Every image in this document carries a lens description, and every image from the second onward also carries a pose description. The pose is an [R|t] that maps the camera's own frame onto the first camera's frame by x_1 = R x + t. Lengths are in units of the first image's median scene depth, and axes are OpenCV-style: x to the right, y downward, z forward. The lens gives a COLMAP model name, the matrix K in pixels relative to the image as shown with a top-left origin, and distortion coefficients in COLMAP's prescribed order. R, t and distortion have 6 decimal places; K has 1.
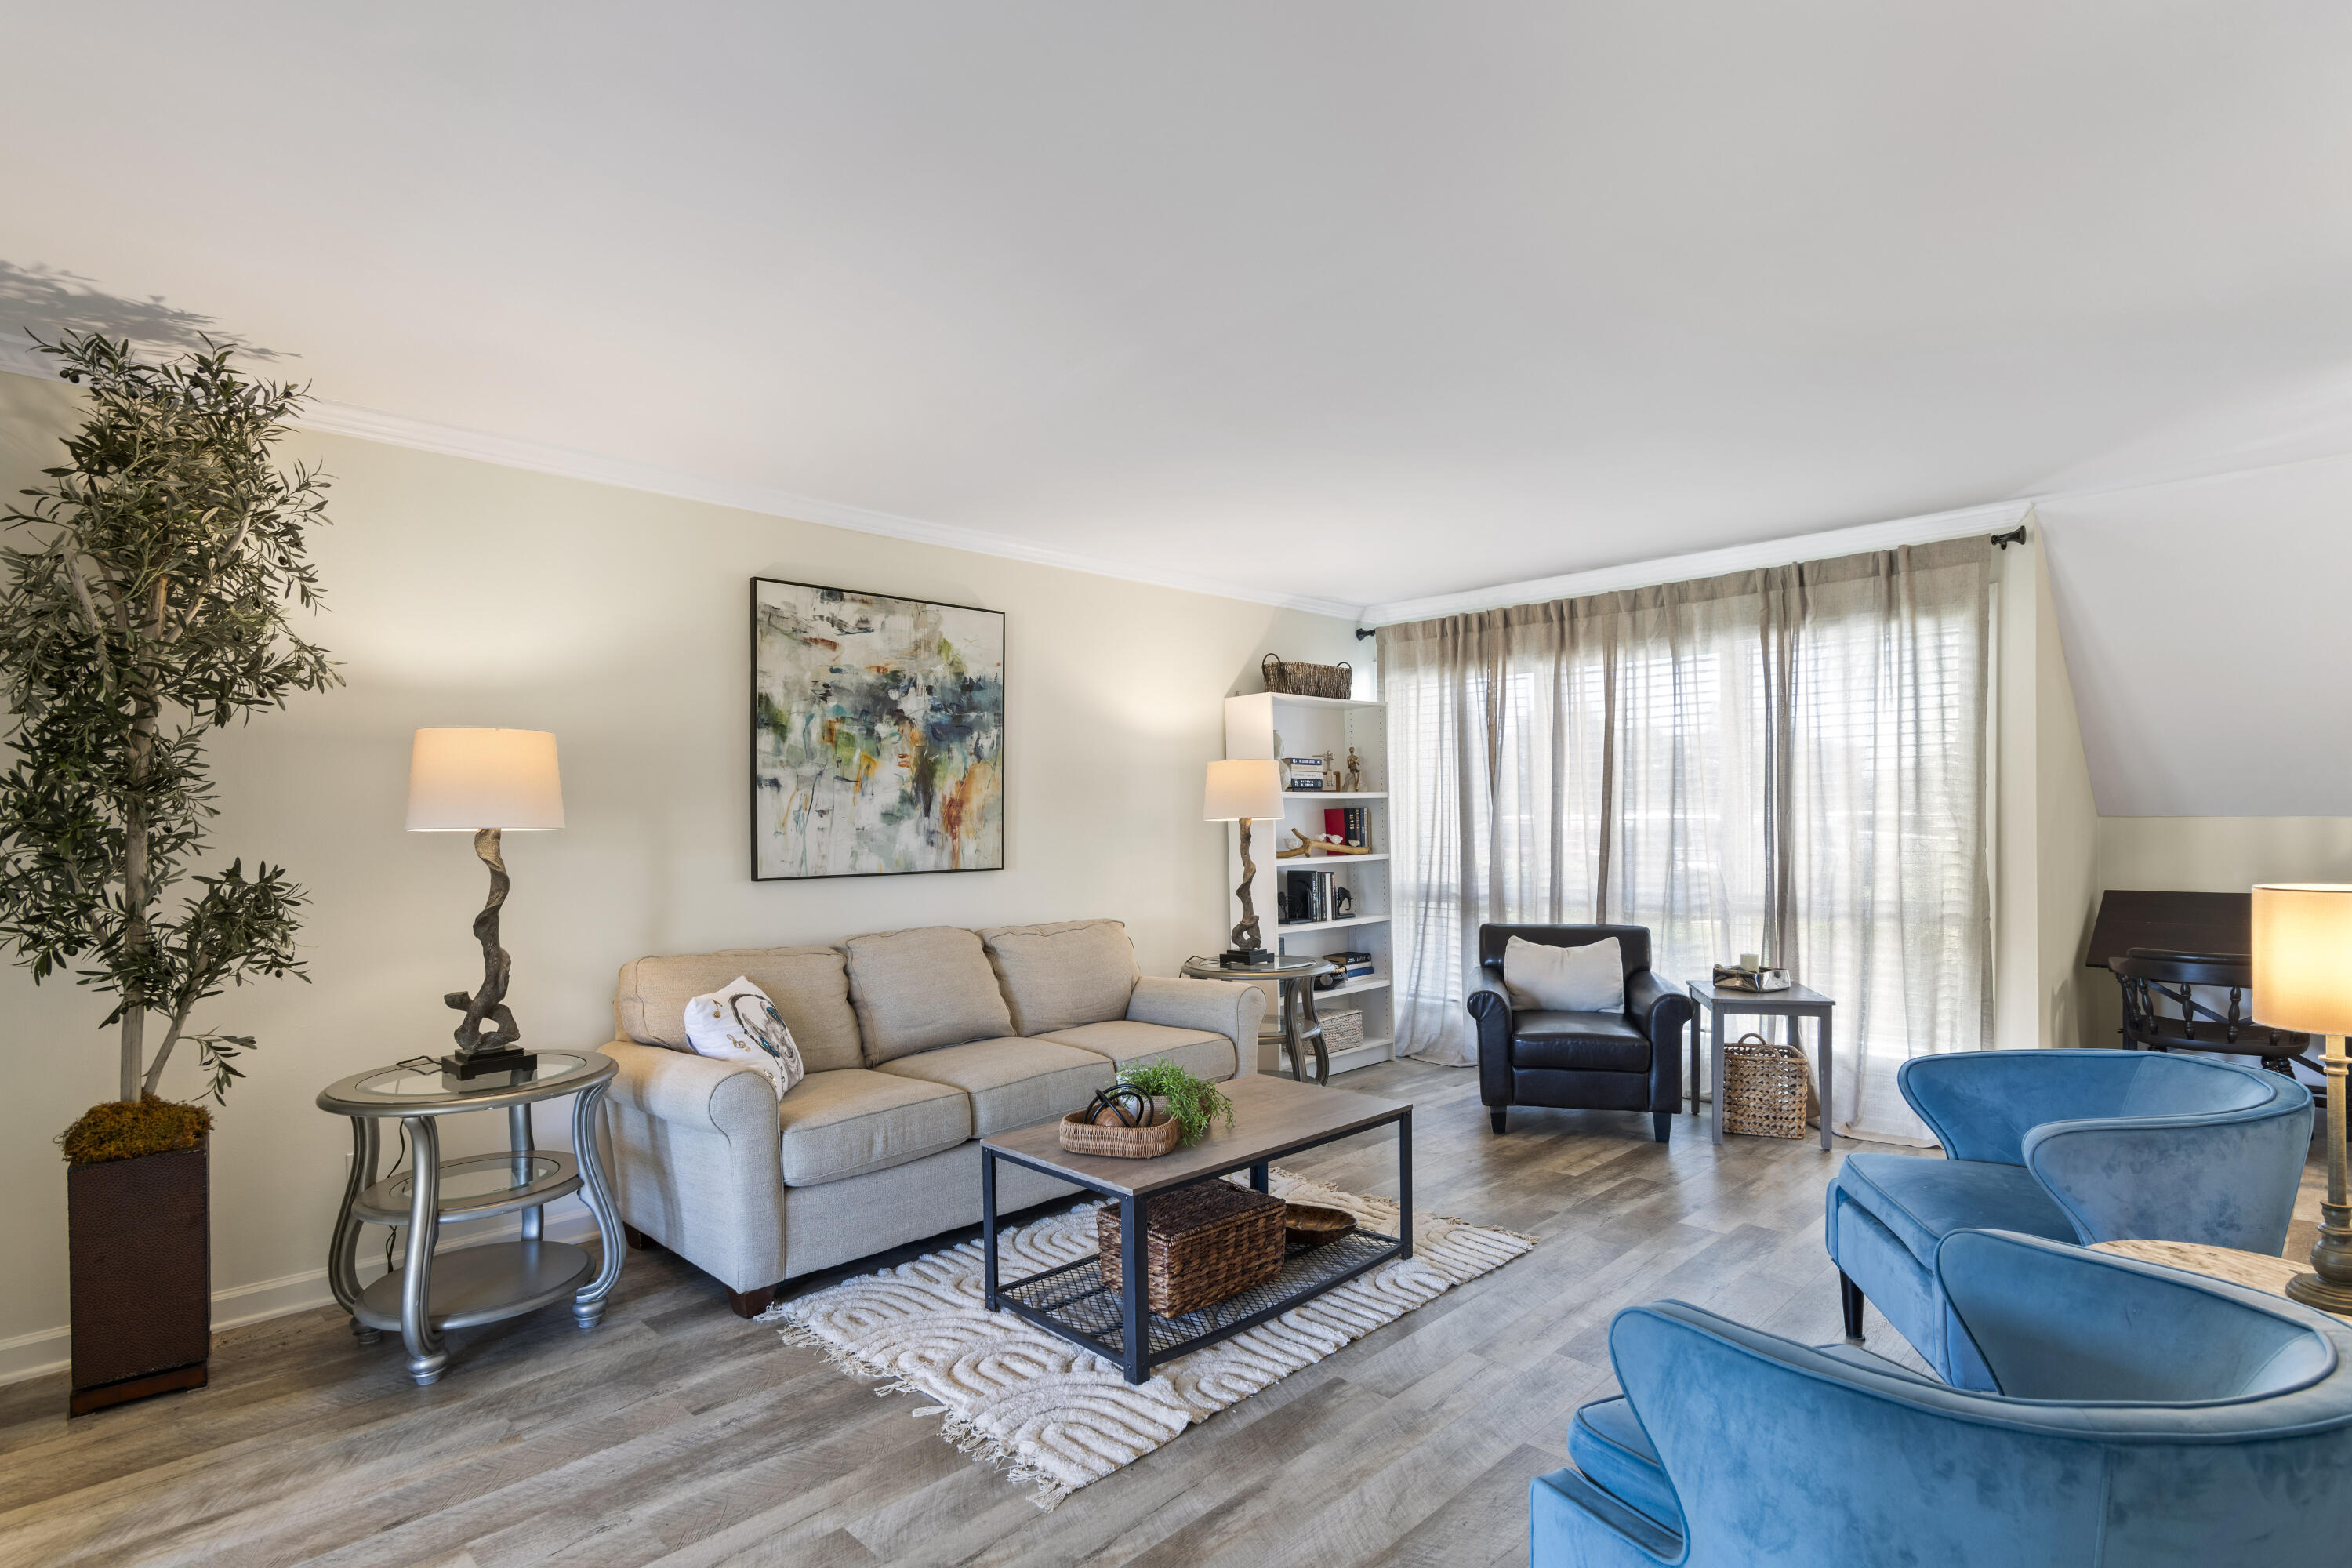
lens RADIAL K [[1164.9, 0, 1170.7], [0, 1164.9, 839.9], [0, 0, 1]] dist [0.002287, 0.000532]
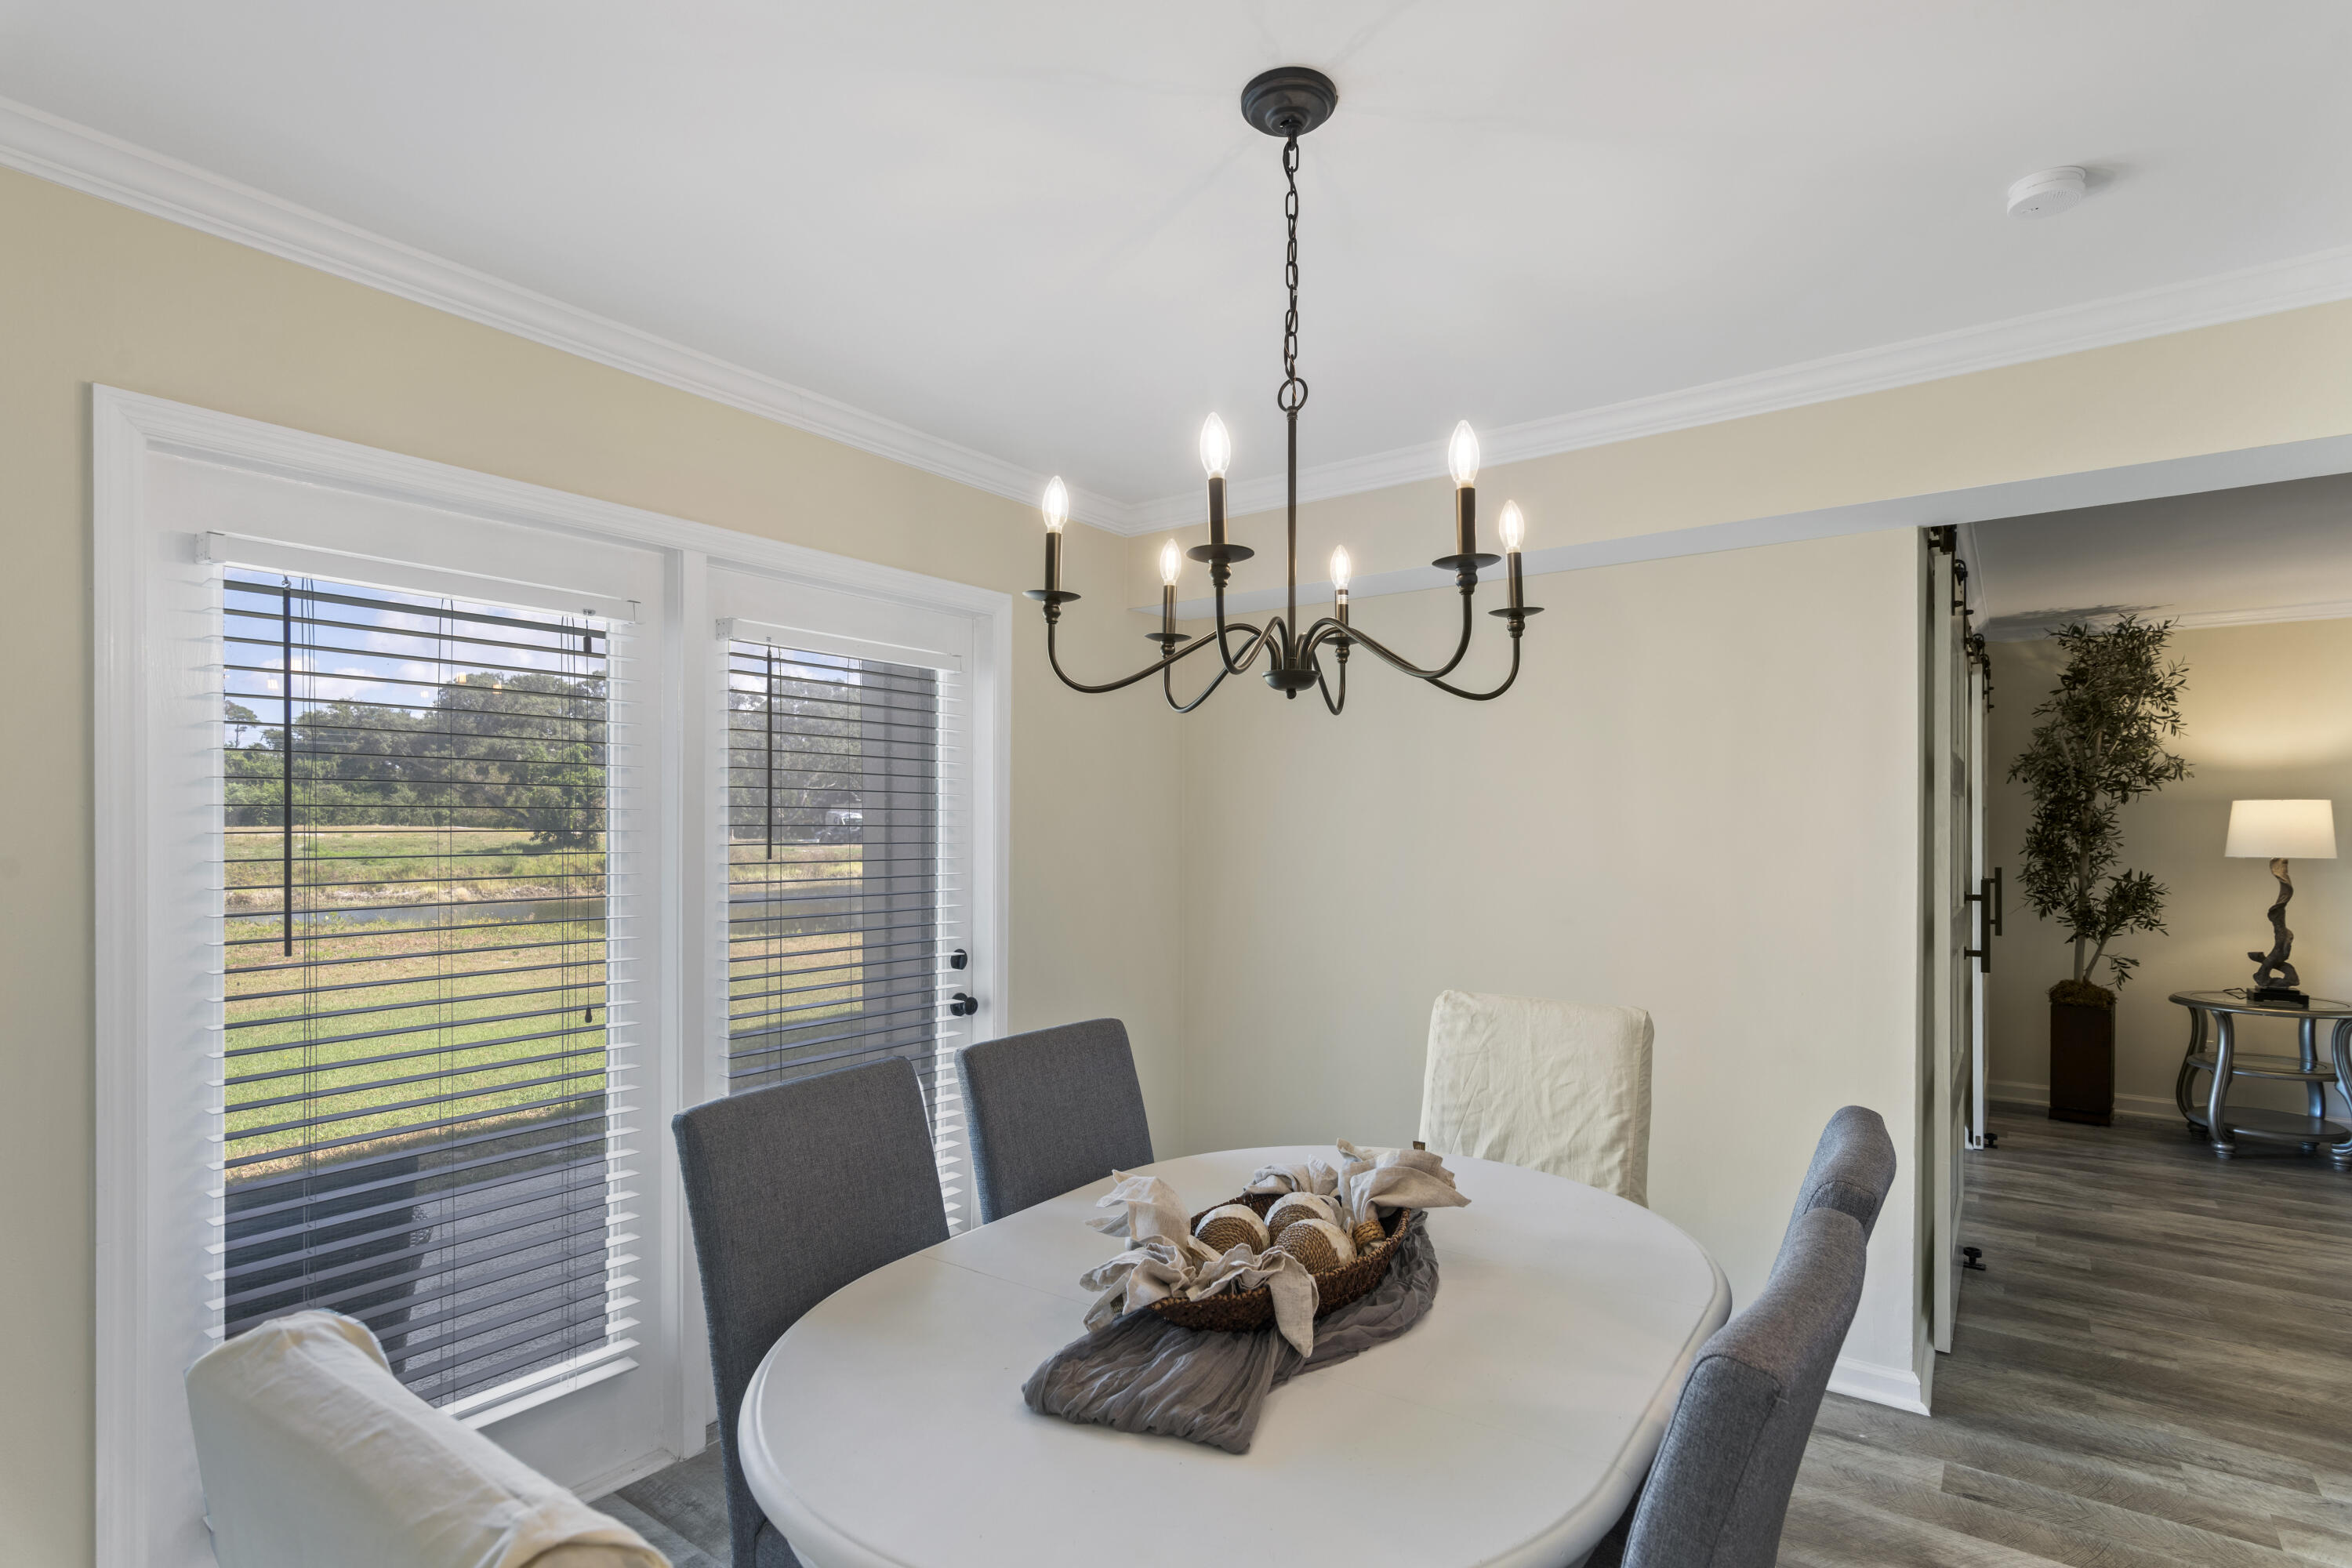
lens RADIAL K [[1157.4, 0, 1175.4], [0, 1157.4, 831.5], [0, 0, 1]] dist [-0.002356, 0.000008]
pose [[0.157568, 0.013650, -0.987414, 0.832811], [-0.020406, 0.999736, 0.010564, -0.032750], [0.987297, 0.018485, 0.157805, -0.864813]]
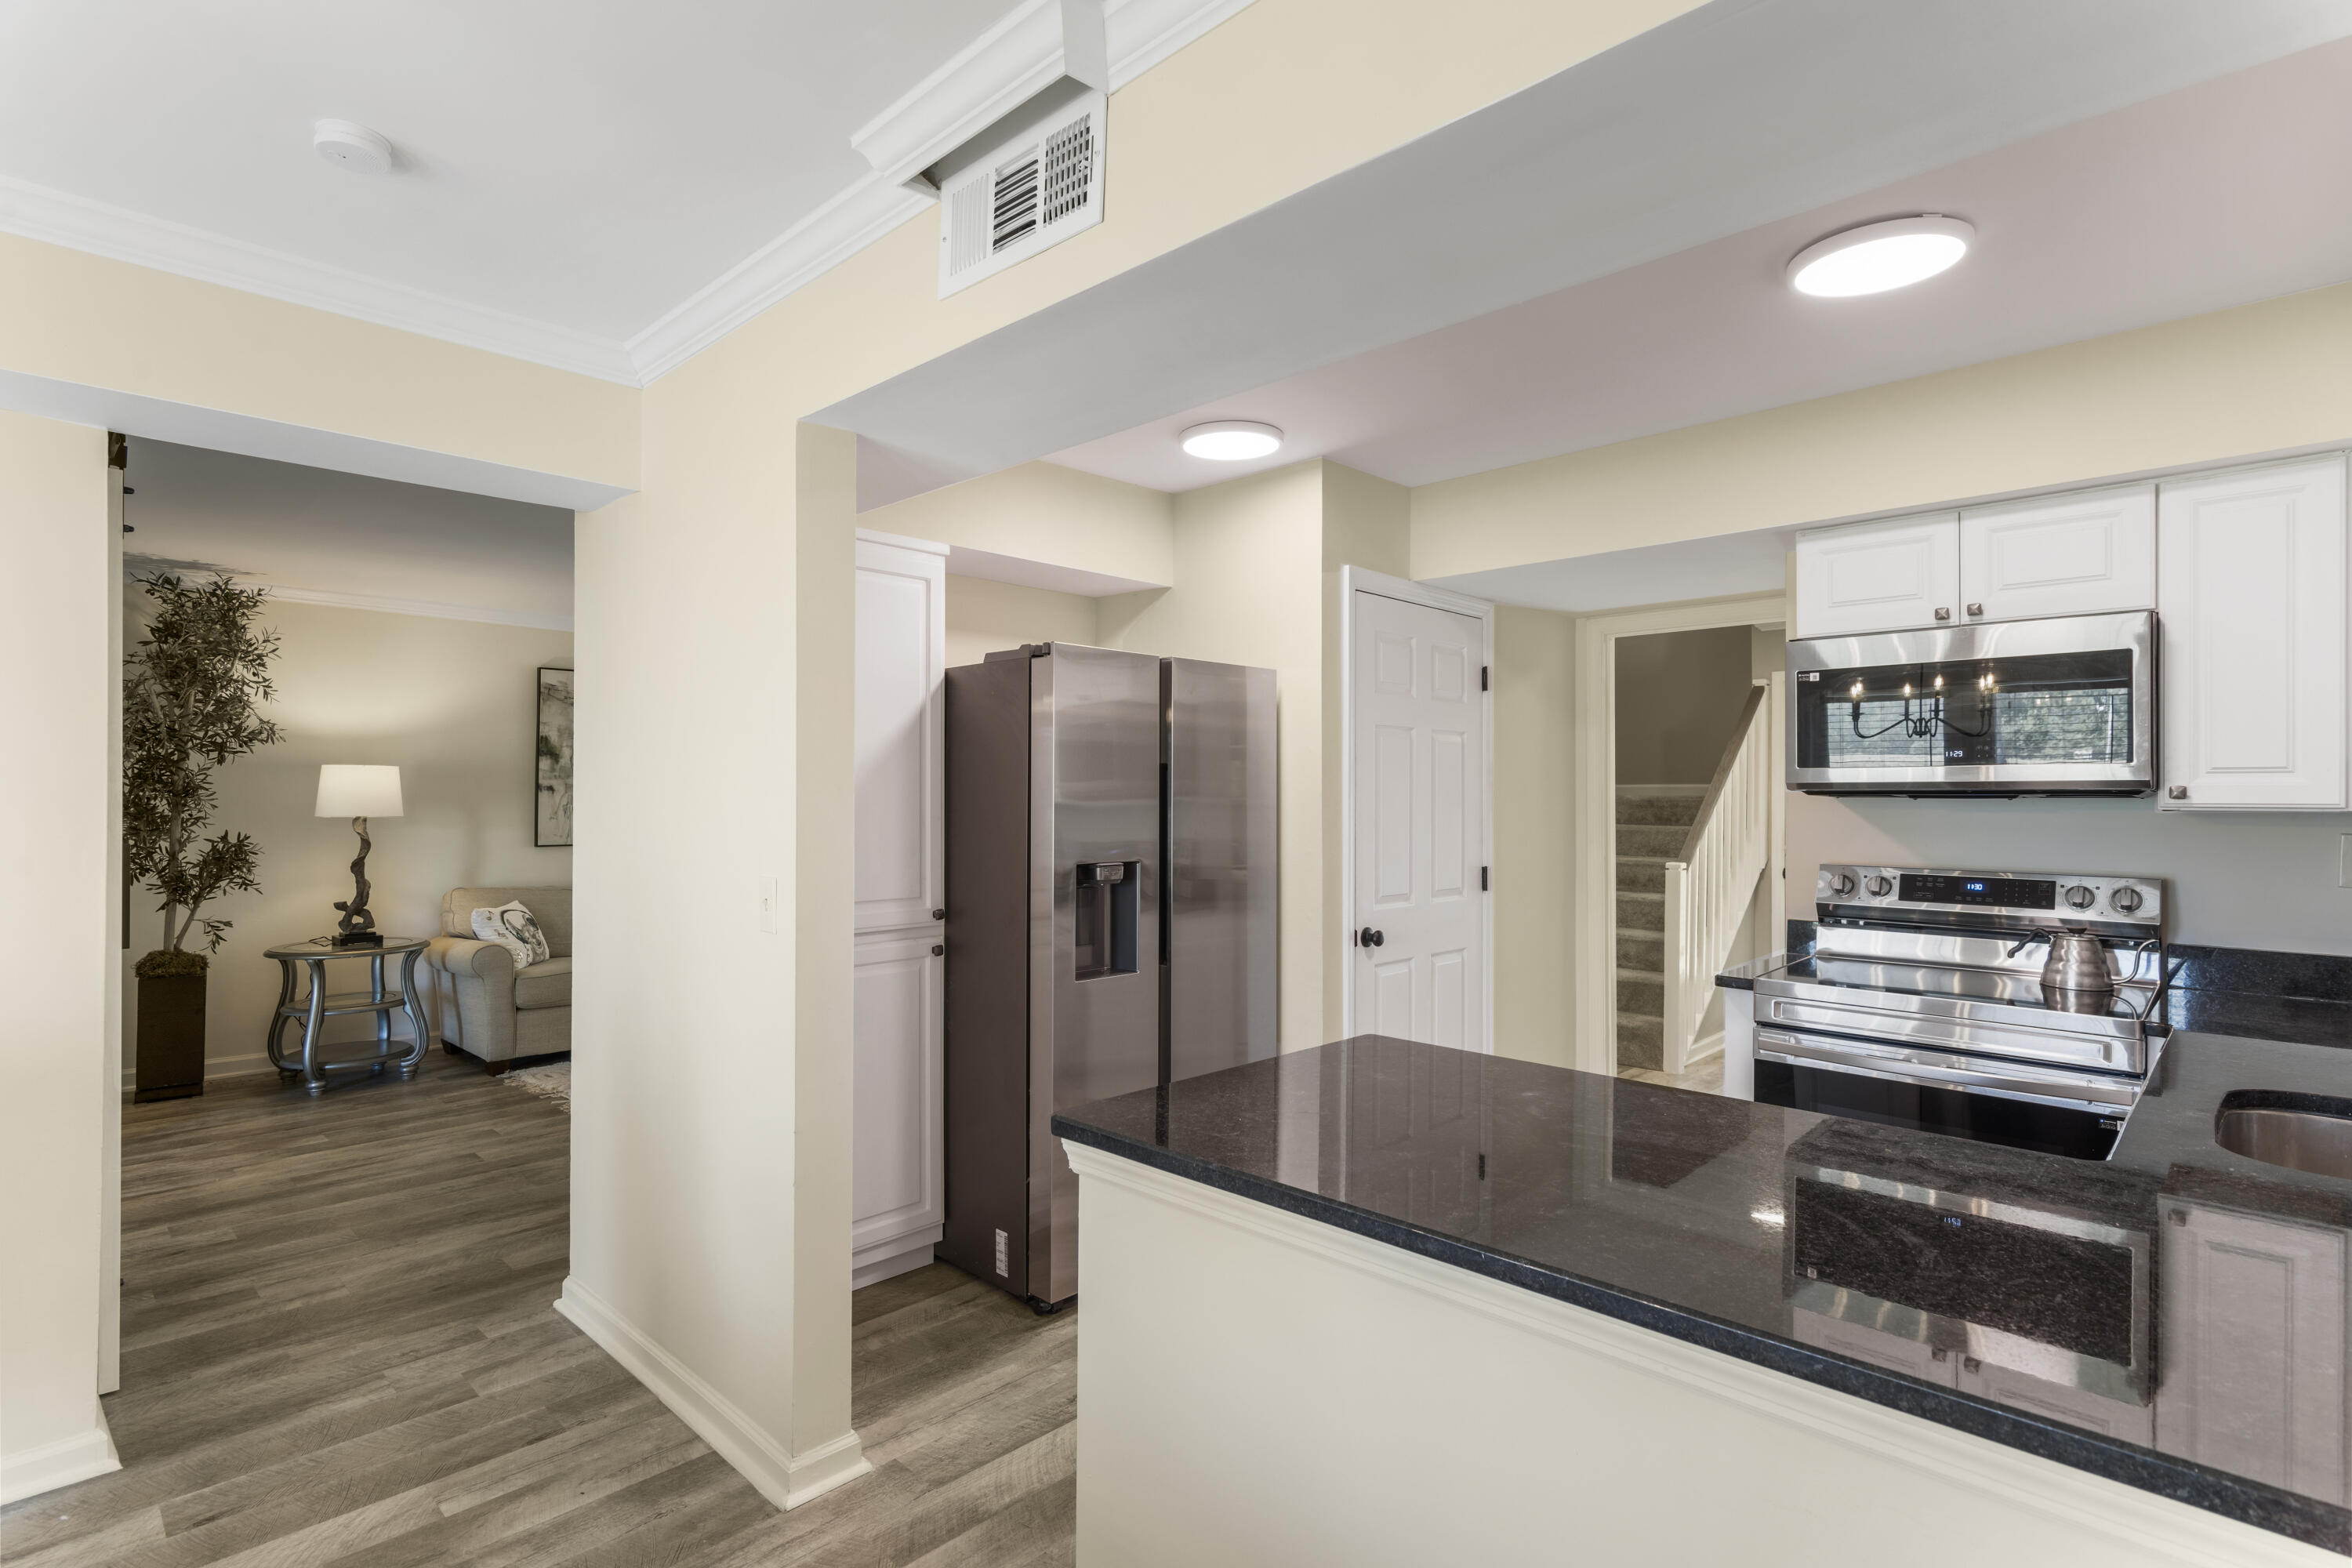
lens RADIAL K [[1143.1, 0, 1179.8], [0, 1143.1, 793.9], [0, 0, 1]] dist [0.001453, 0.000267]
pose [[0.999436, 0.013772, 0.030614, 0.714193], [-0.013102, 0.999672, -0.021983, -0.022946], [-0.030907, 0.021569, 0.999290, -0.935528]]
